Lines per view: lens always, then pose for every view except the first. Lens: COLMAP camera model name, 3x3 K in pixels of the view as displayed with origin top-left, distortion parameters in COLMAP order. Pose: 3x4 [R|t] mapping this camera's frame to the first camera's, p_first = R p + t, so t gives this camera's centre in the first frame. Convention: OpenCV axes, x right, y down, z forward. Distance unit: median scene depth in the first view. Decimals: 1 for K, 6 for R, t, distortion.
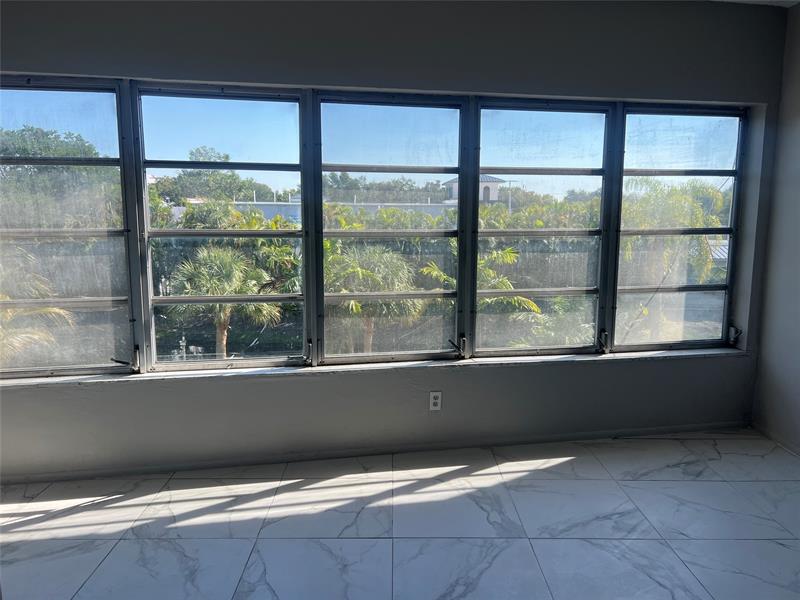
lens RADIAL K [[604.9, 0, 394.8], [0, 604.9, 299.0], [0, 0, 1]] dist [0.061930, -0.066863]
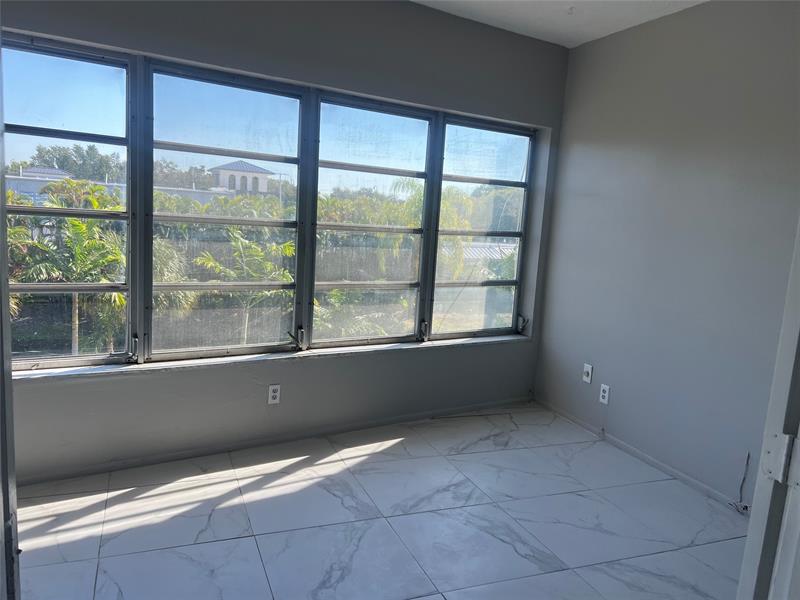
lens RADIAL K [[604.9, 0, 393.0], [0, 604.9, 300.4], [0, 0, 1]] dist [0.061930, -0.066863]
pose [[0.929716, 0.003594, 0.368259, -0.122682], [-0.008790, 0.999884, 0.012433, 0.002246], [-0.368172, -0.014796, 0.929640, 0.015192]]
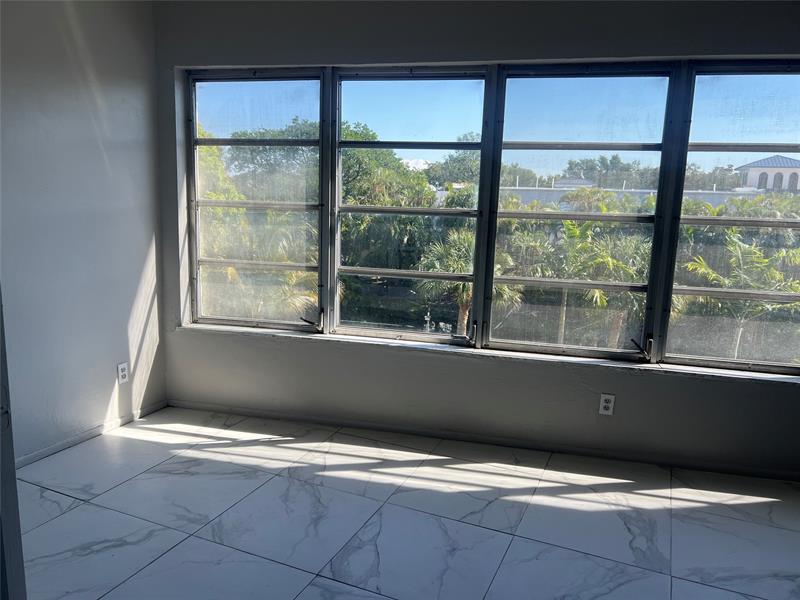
lens RADIAL K [[604.9, 0, 393.2], [0, 604.9, 295.0], [0, 0, 1]] dist [0.061930, -0.066863]
pose [[0.910614, 0.091405, -0.403024, 0.135123], [-0.084581, 0.995811, 0.034741, 0.001783], [0.404511, 0.002452, 0.914530, 0.042028]]
